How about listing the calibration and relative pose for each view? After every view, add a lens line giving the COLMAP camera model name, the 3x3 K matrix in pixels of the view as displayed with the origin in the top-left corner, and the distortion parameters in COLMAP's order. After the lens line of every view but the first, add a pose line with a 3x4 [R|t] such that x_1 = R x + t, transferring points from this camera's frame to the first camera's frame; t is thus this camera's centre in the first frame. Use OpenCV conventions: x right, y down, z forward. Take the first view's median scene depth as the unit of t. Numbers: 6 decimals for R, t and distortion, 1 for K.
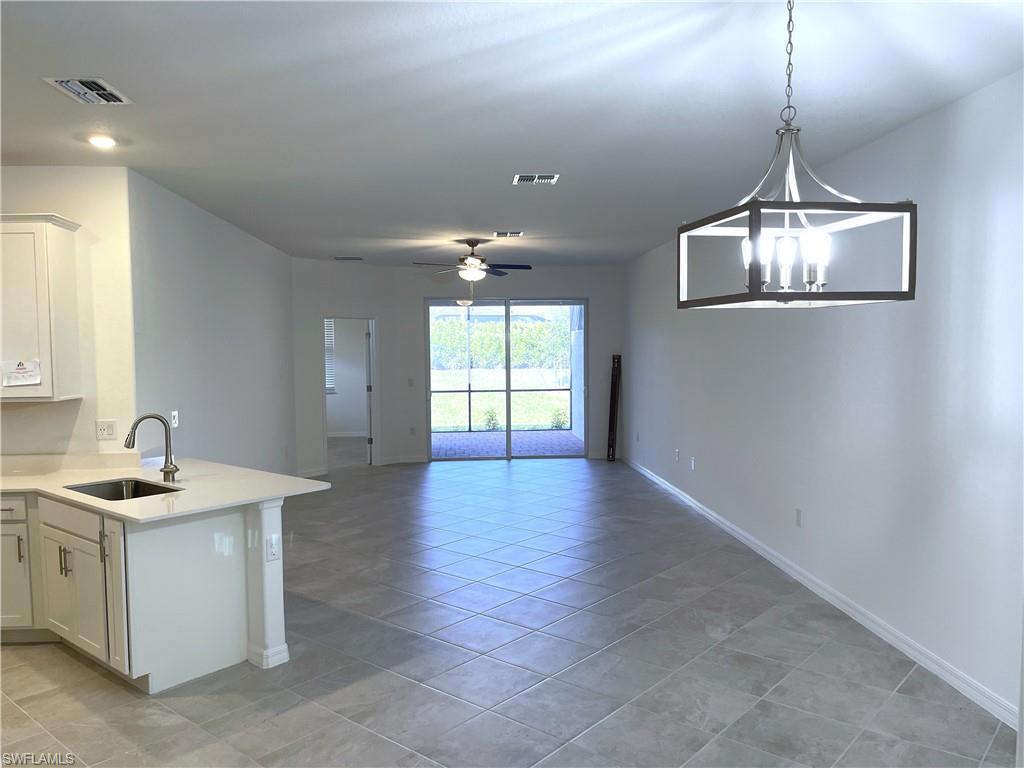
lens RADIAL K [[782.5, 0, 513.1], [0, 782.5, 378.9], [0, 0, 1]] dist [0.119921, -0.165020]
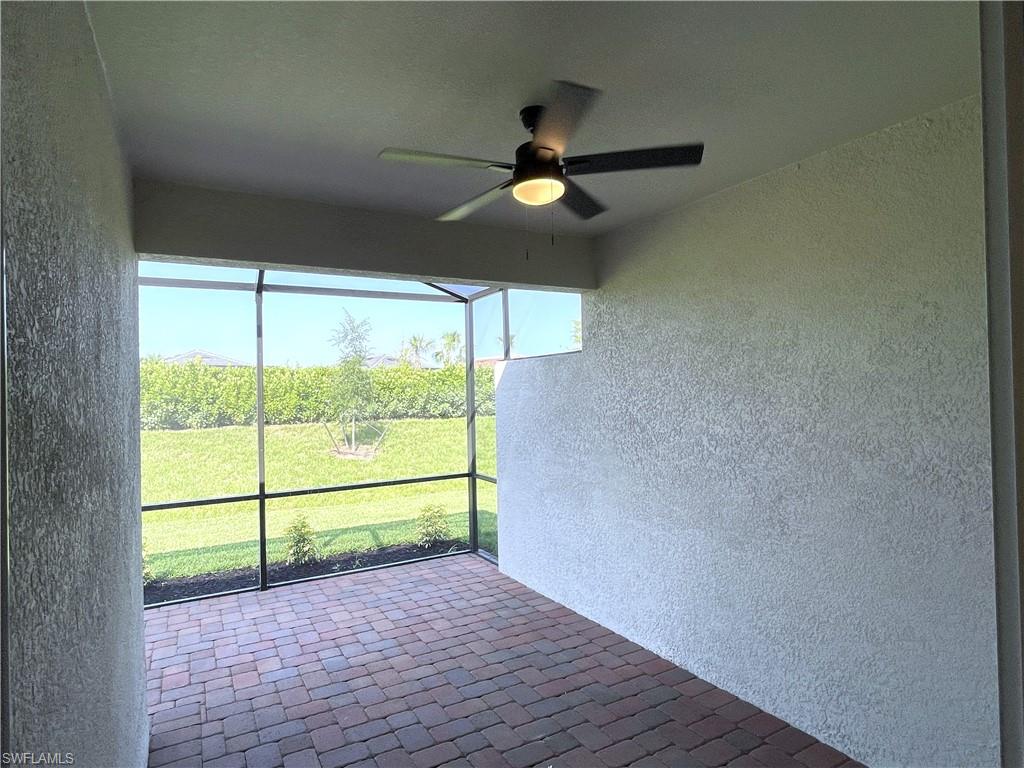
lens RADIAL K [[573.8, 0, 512.0], [0, 573.8, 384.0], [0, 0, 1]] dist [-0.013574, -0.000359]
pose [[0.901566, -0.004644, 0.432617, -0.101100], [0.031486, 0.997995, -0.054904, -0.037272], [-0.431495, 0.063121, 0.899905, 0.967085]]
